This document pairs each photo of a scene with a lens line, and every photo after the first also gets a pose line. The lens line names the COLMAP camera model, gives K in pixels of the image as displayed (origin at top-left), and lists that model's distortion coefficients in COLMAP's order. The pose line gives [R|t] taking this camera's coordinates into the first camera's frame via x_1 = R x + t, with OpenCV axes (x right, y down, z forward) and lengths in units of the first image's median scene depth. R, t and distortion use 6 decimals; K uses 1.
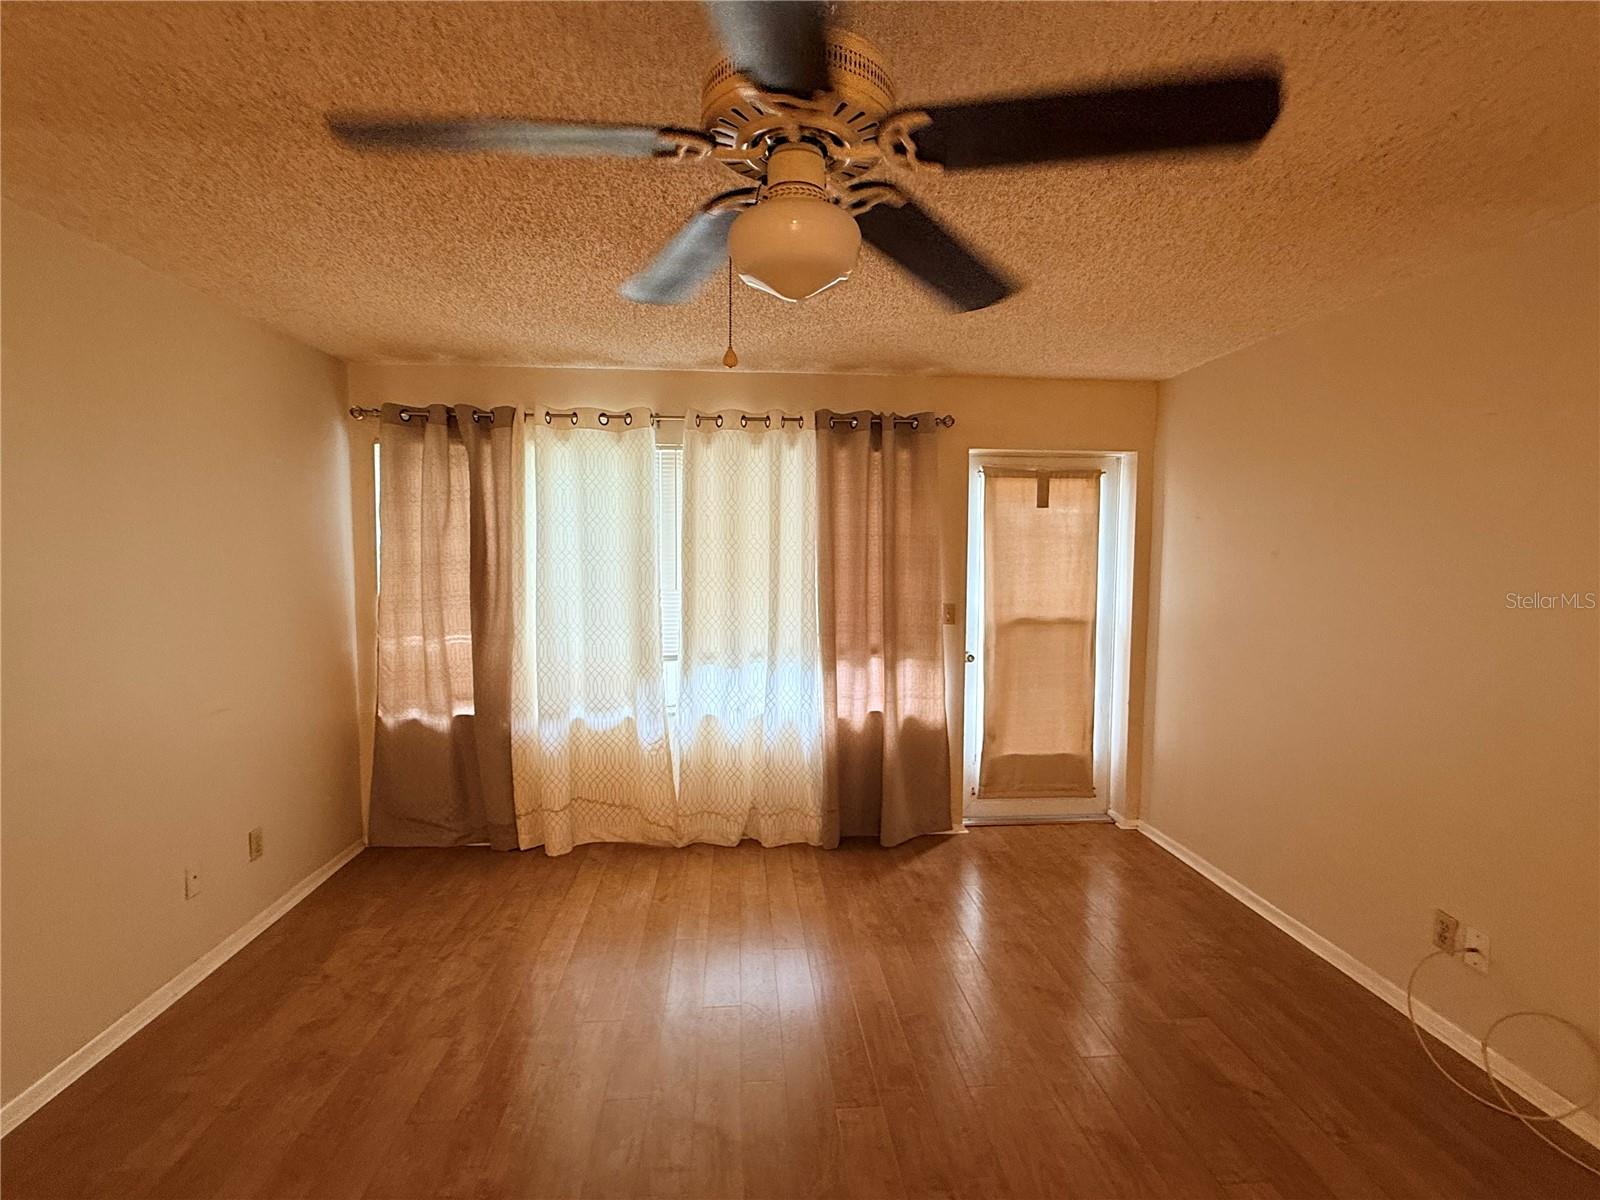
lens RADIAL K [[785.4, 0, 800.0], [0, 785.4, 600.0], [0, 0, 1]] dist [0.000853, 0.000659]
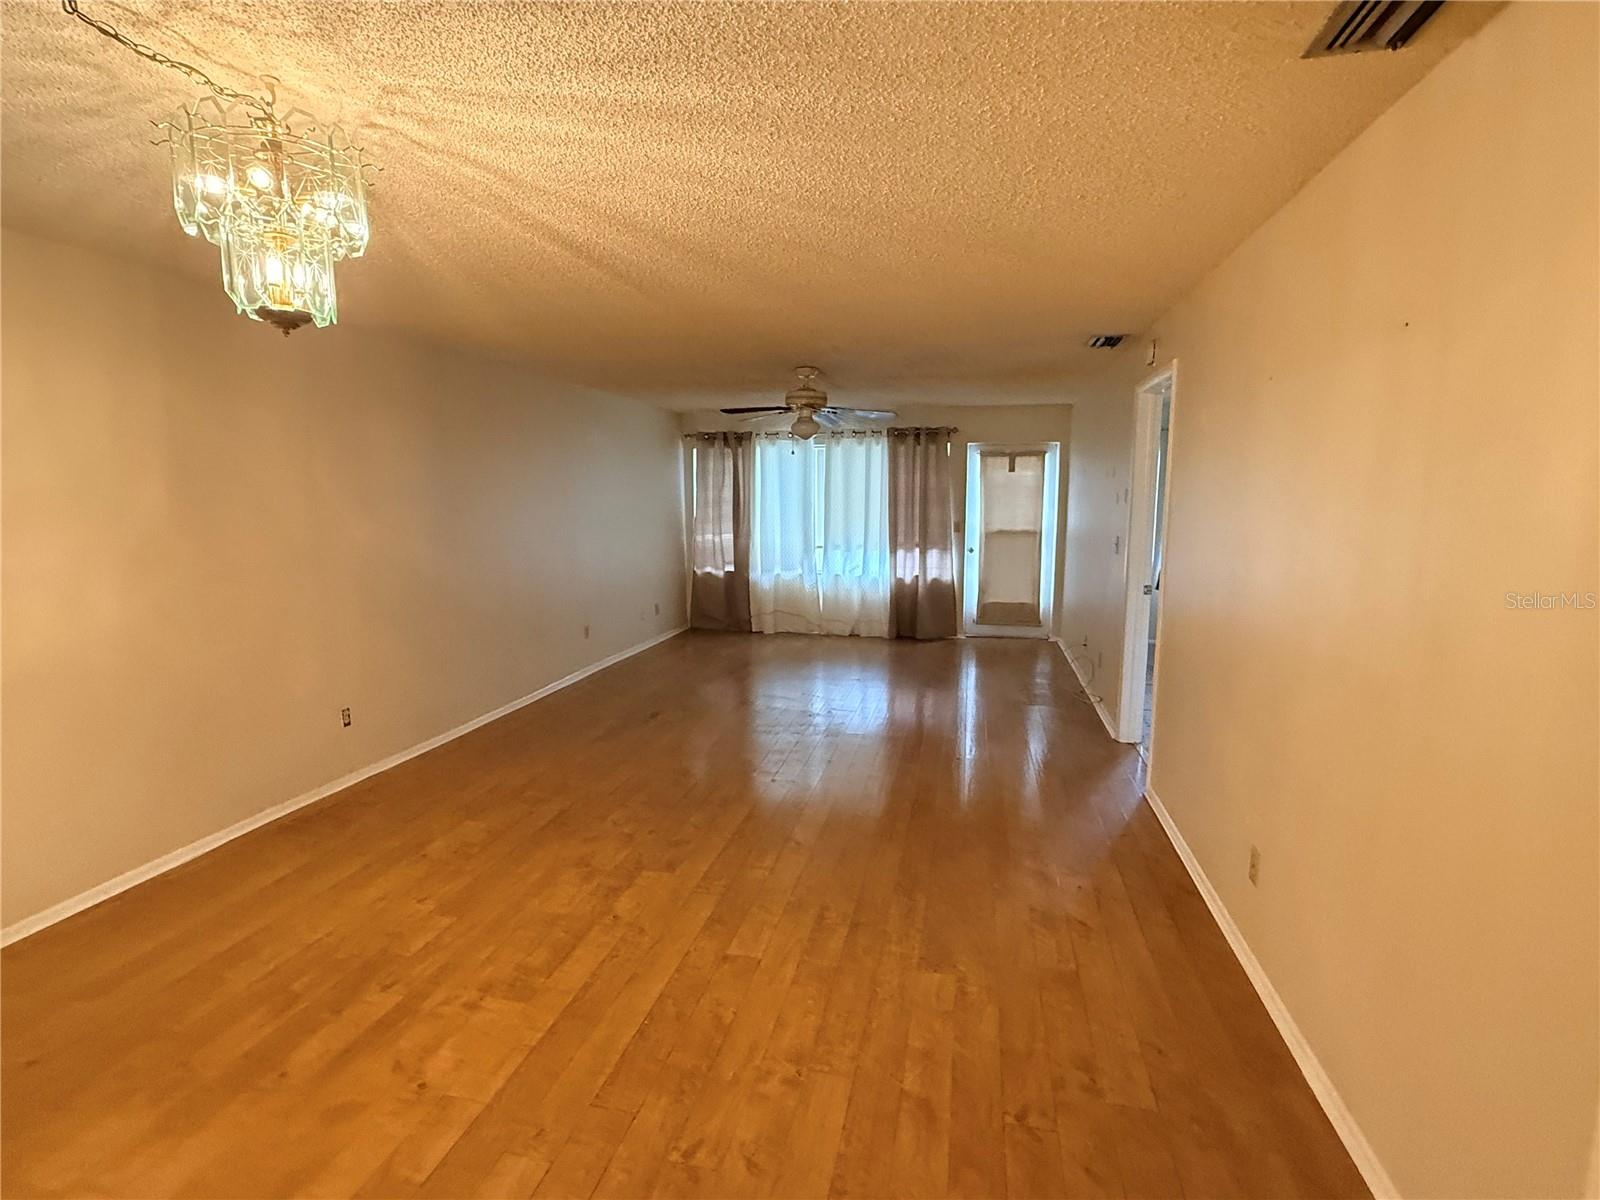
lens RADIAL K [[785.4, 0, 800.0], [0, 785.4, 600.0], [0, 0, 1]] dist [0.000853, 0.000659]
pose [[0.954038, 0.032956, -0.297867, 0.424261], [-0.013102, 0.997572, 0.068406, 0.073204], [0.299398, -0.061360, 0.952153, -1.054223]]
